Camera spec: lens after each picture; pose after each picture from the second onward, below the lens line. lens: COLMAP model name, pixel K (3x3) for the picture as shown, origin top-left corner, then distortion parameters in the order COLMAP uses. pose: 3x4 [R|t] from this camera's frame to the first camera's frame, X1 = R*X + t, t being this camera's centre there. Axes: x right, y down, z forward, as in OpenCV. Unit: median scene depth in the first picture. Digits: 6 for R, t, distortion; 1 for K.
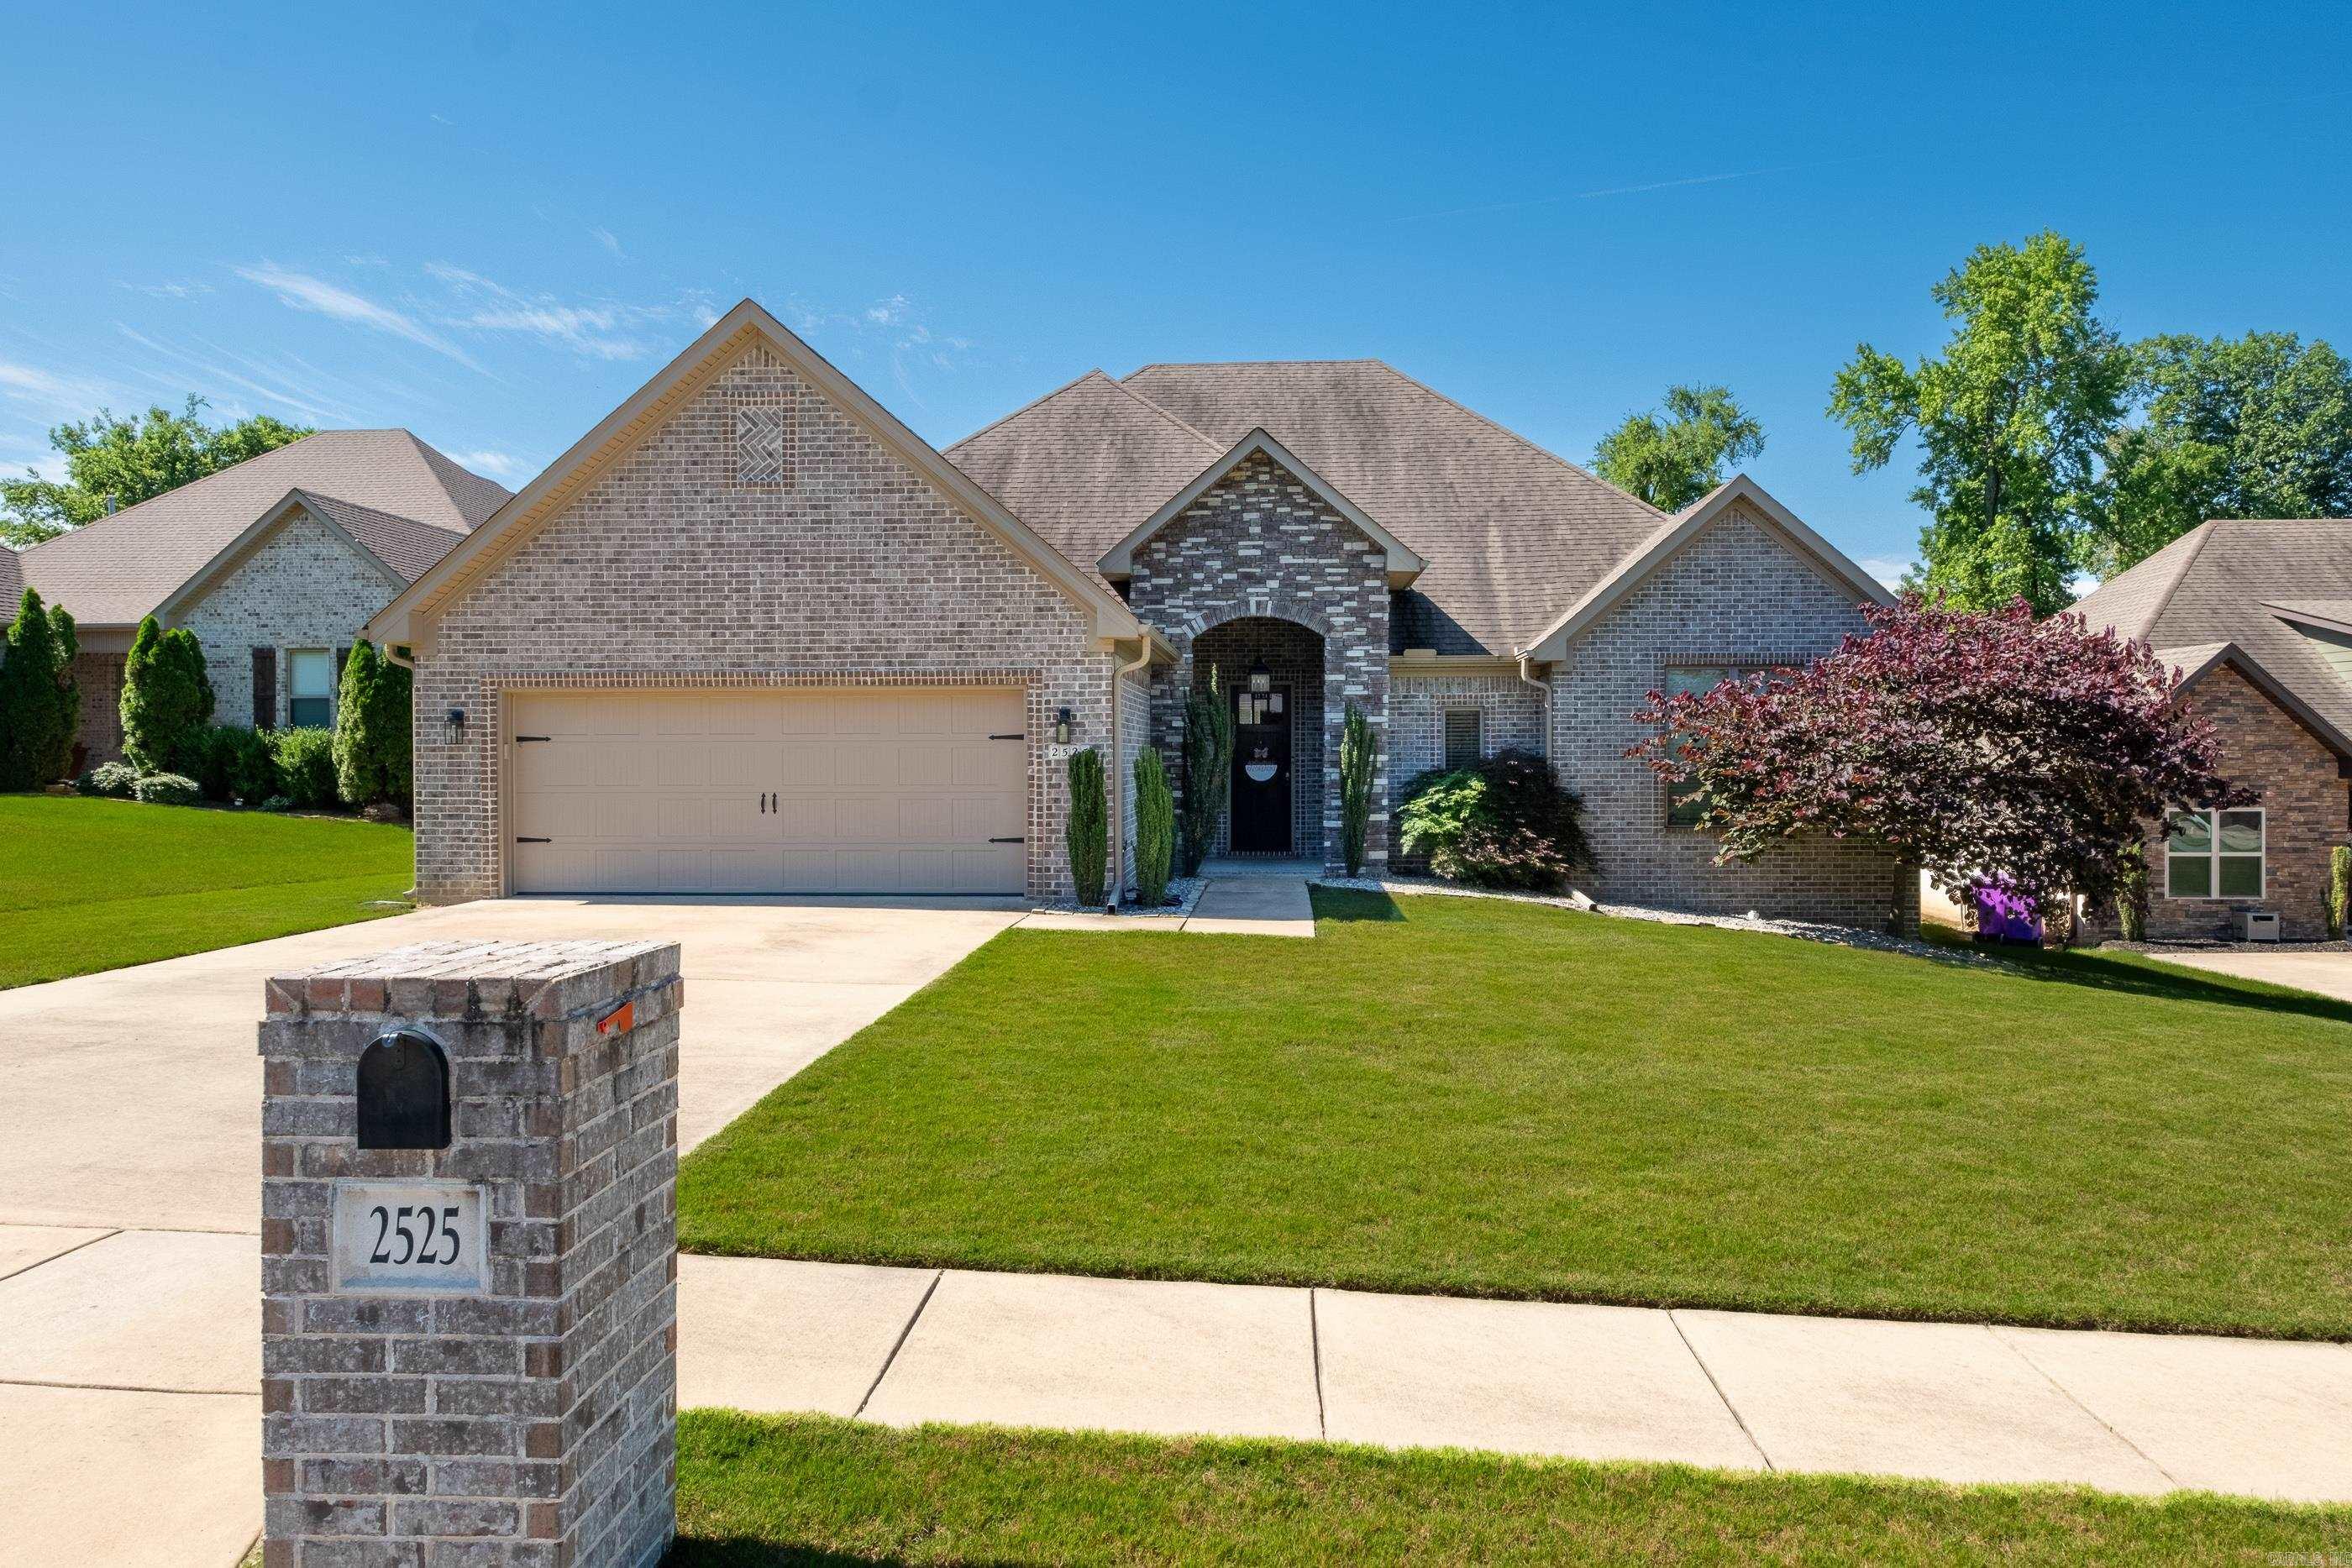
lens RADIAL K [[1424.1, 0, 1193.8], [0, 1424.1, 756.4], [0, 0, 1]] dist [-0.000515, 0.000674]
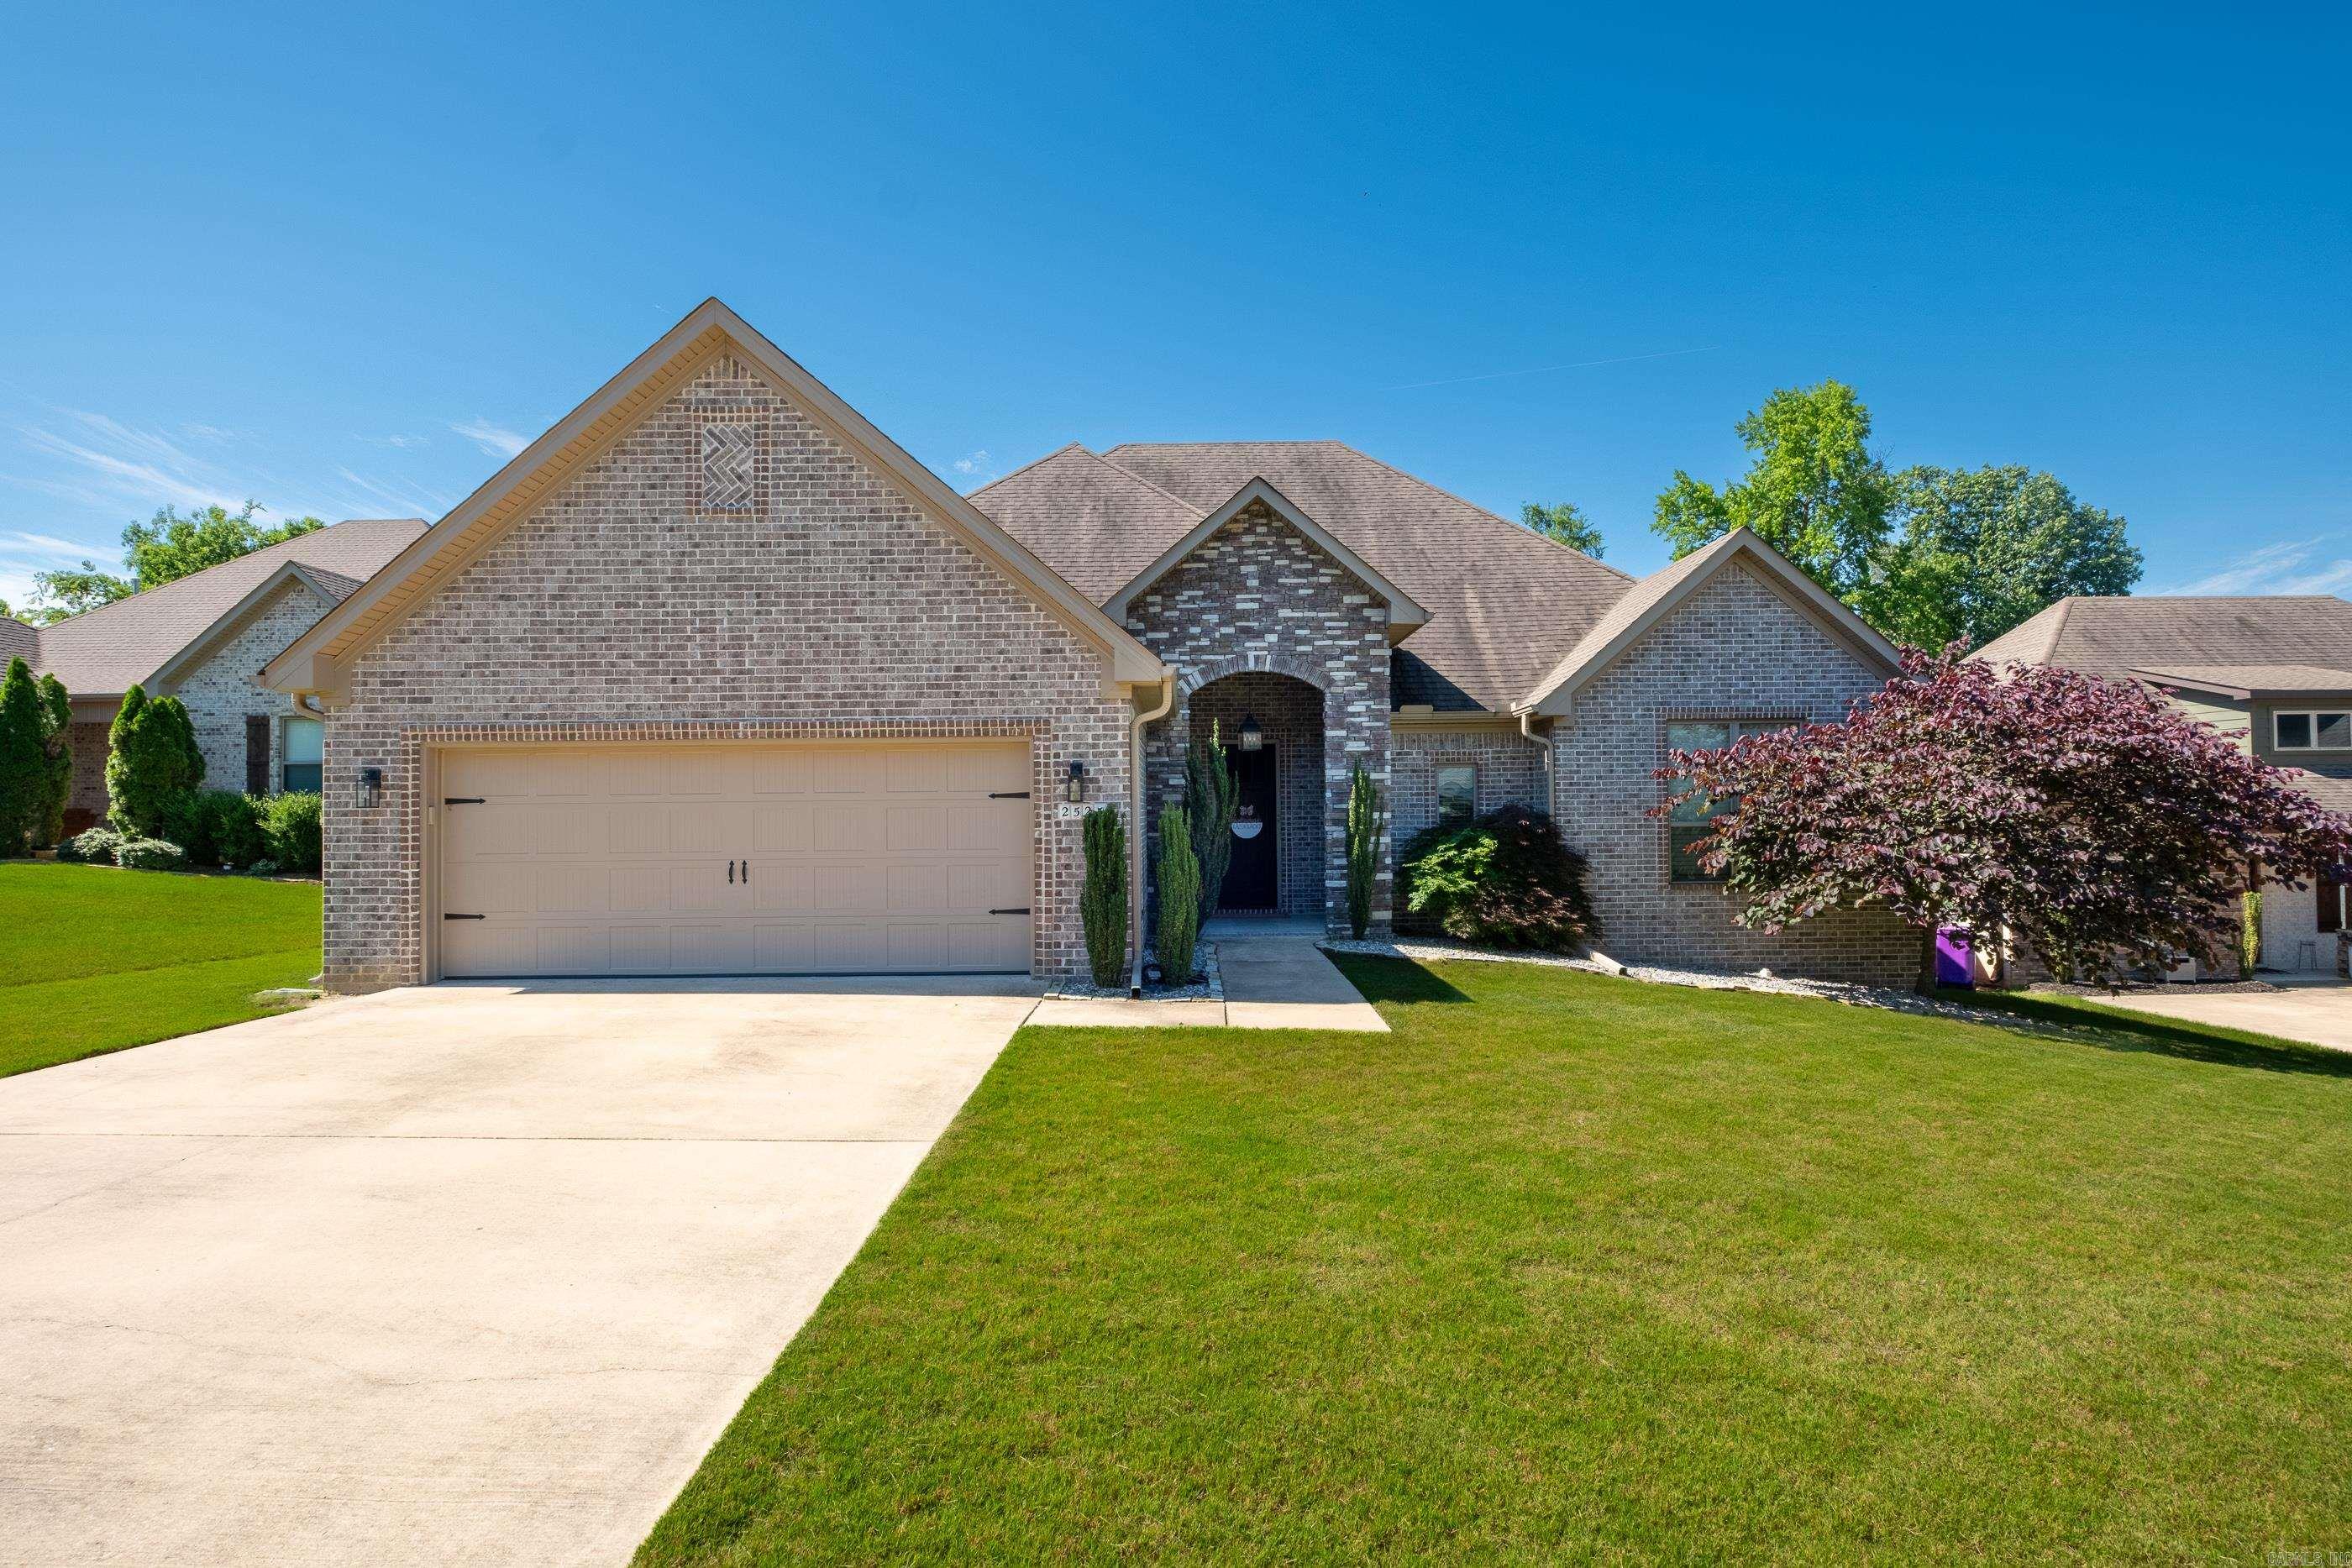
lens RADIAL K [[1158.7, 0, 1176.0], [0, 1158.7, 784.0], [0, 0, 1]] dist [0.002448, -0.000065]
pose [[0.998866, -0.005793, 0.047251, -0.048177], [0.007009, 0.999648, -0.025592, -0.001072], [-0.047086, 0.025895, 0.998555, 0.212596]]
